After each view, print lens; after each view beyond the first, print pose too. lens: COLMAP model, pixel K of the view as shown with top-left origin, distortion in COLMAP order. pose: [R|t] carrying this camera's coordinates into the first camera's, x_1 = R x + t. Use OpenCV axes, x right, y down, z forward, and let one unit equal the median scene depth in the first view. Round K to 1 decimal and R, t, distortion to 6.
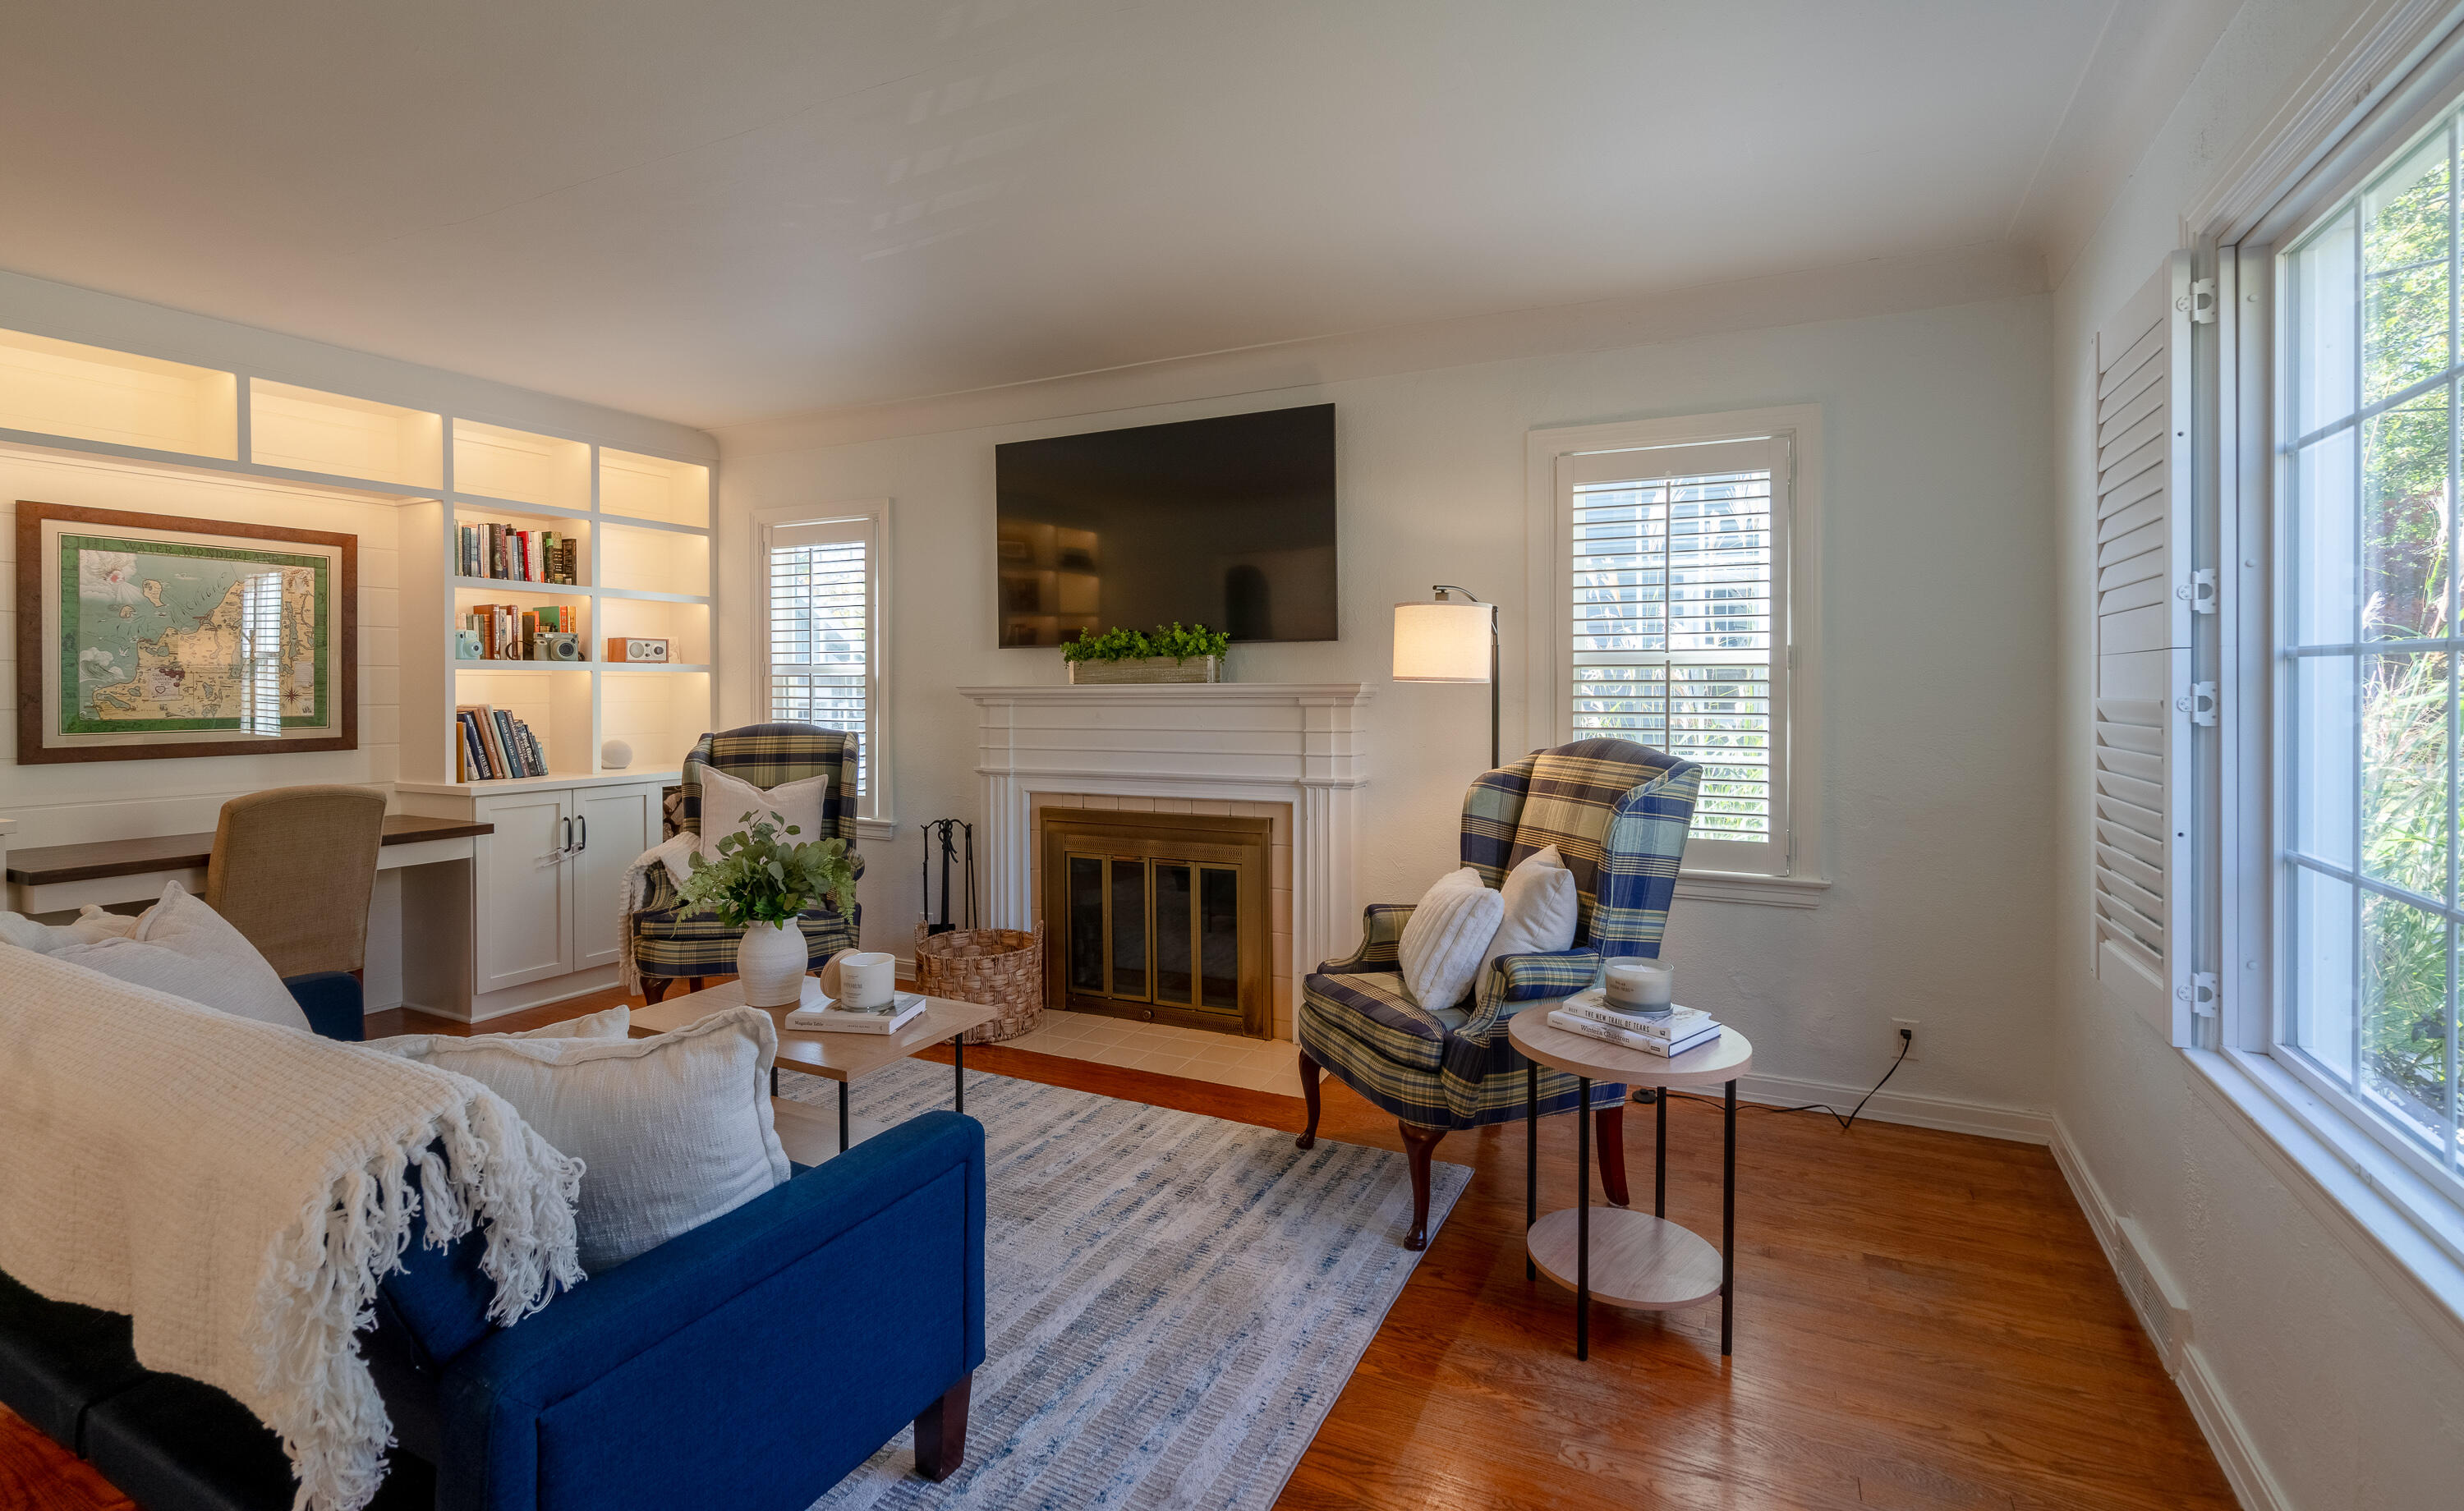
lens RADIAL K [[1080.0, 0, 1277.2], [0, 1080.0, 690.6], [0, 0, 1]] dist [-0.008983, 0.003376]
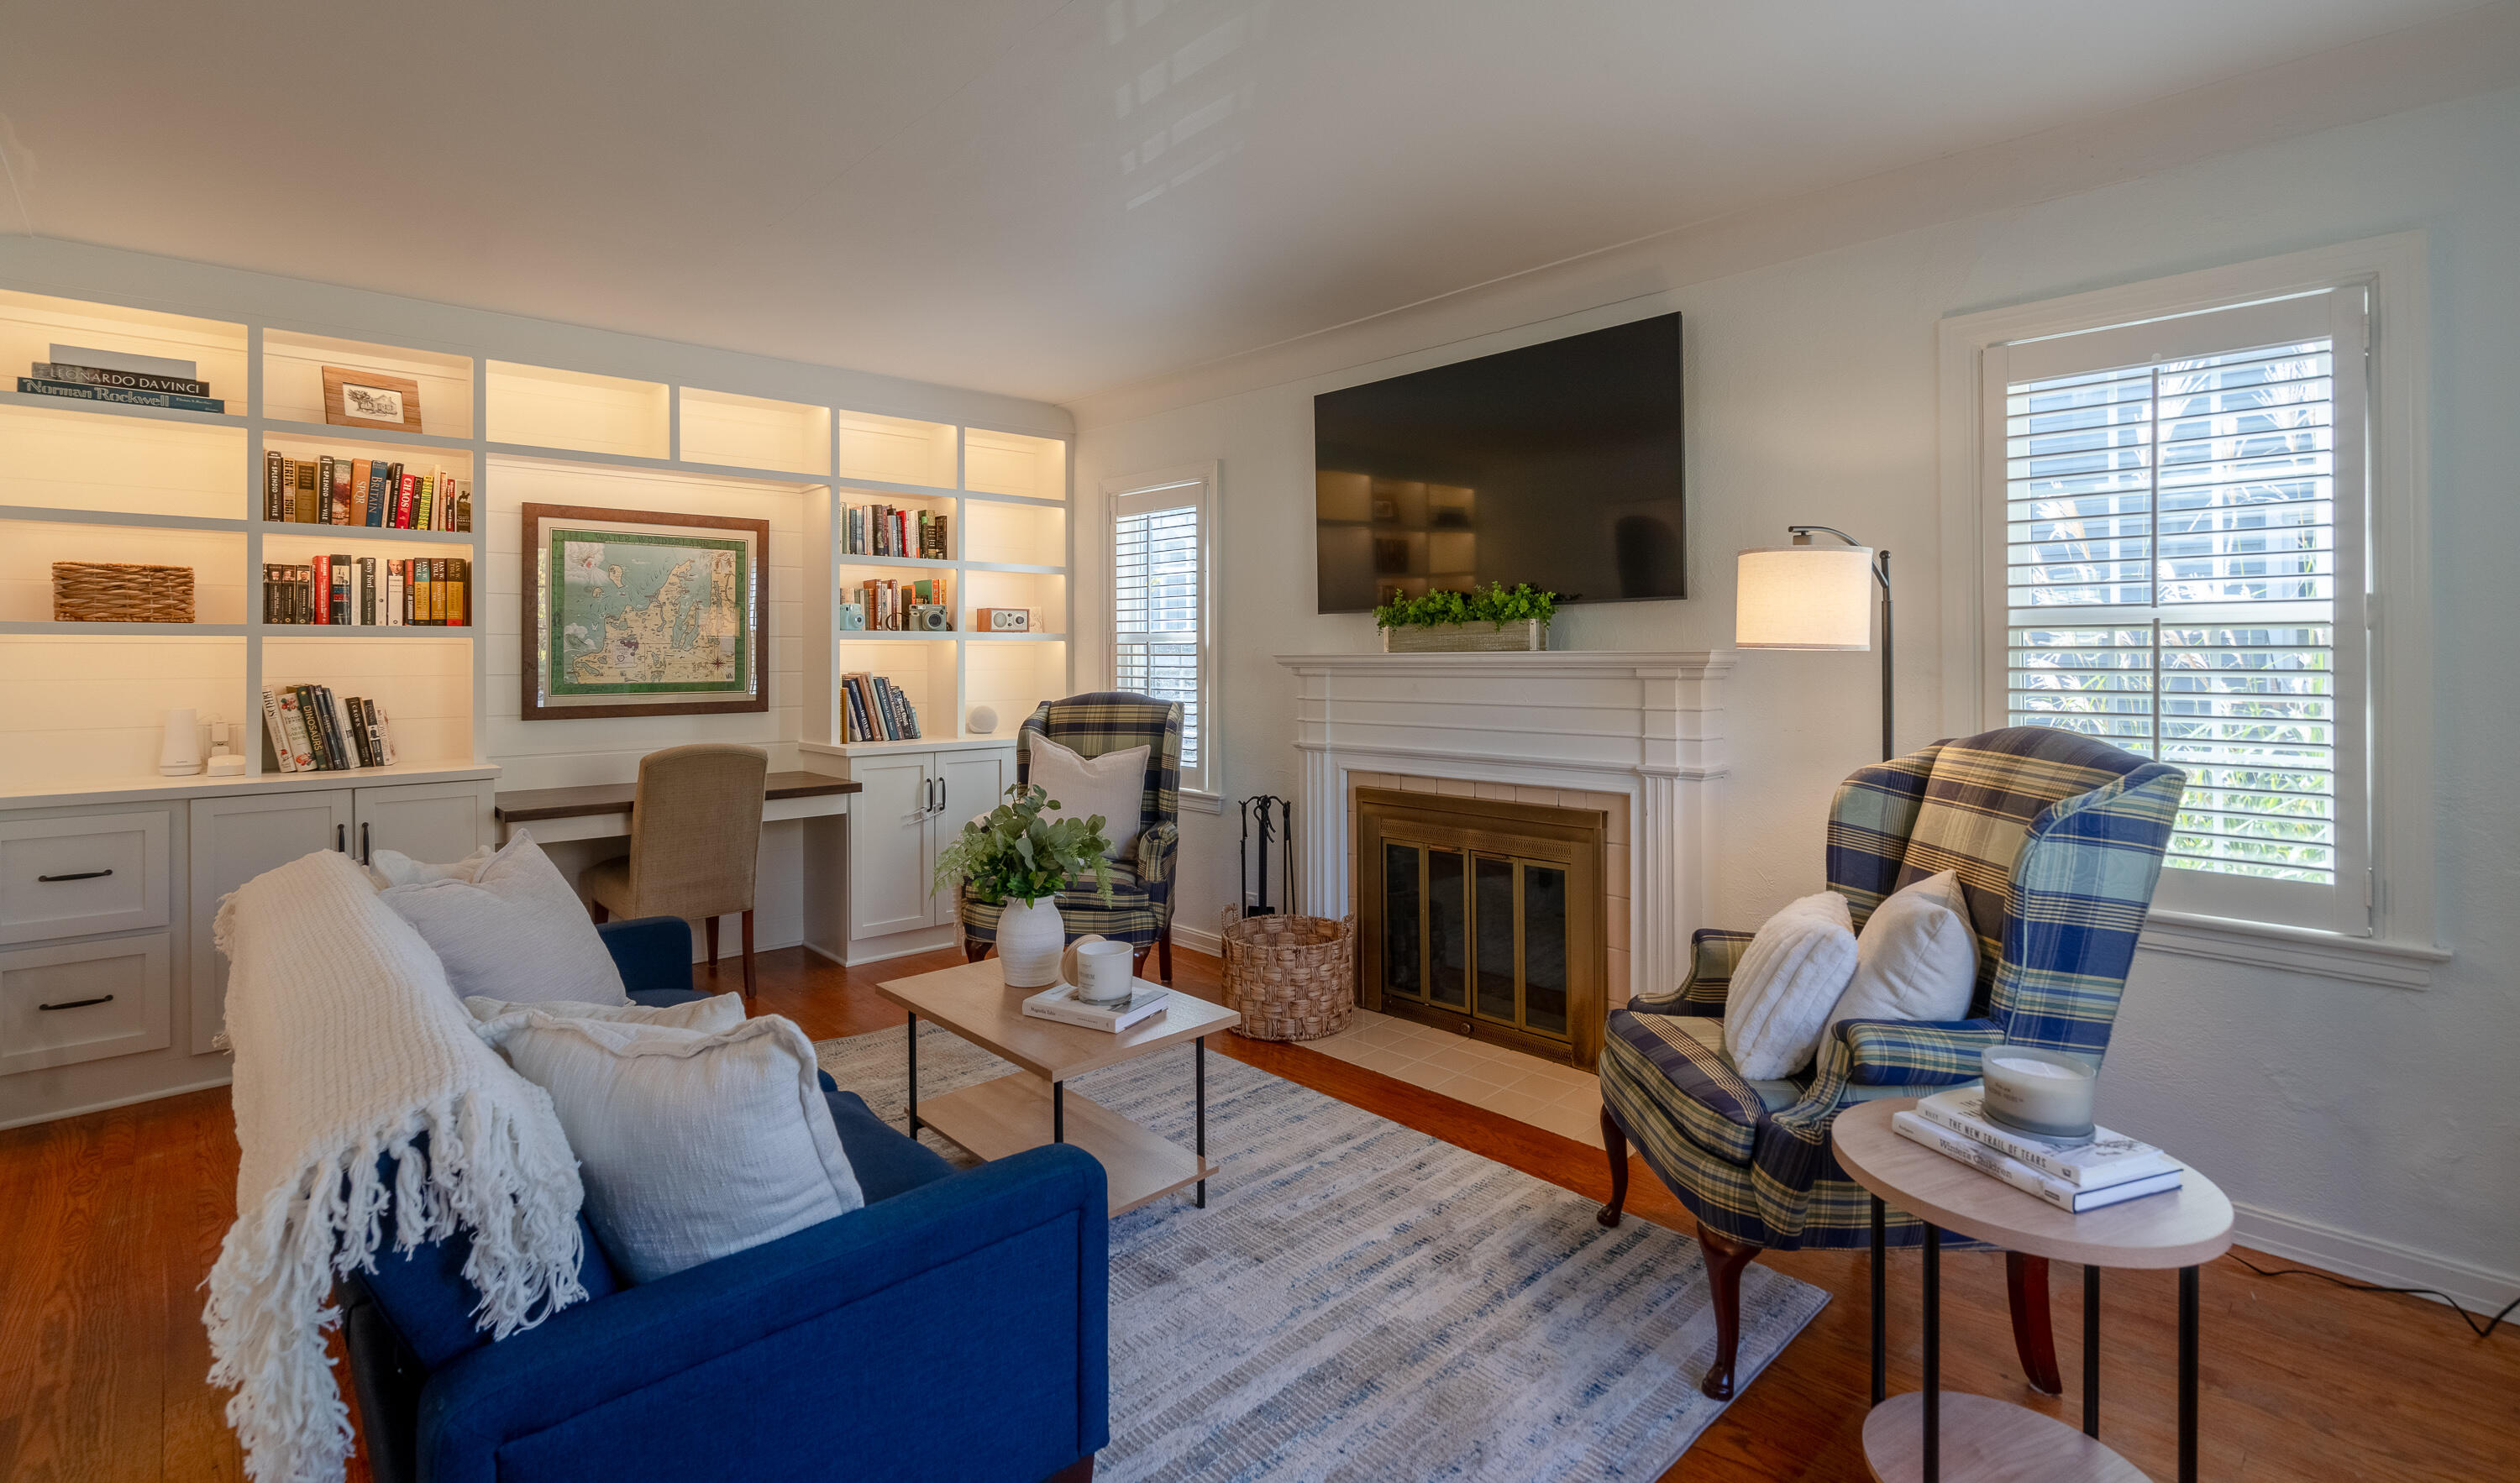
lens RADIAL K [[1133.5, 0, 1311.9], [0, 1133.5, 645.9], [0, 0, 1]] dist [-0.000434, -0.000081]
pose [[0.937082, -0.003346, -0.349094, 0.103552], [-0.000138, 0.999950, -0.009955, -0.002361], [0.349110, 0.009376, 0.937035, 0.107379]]
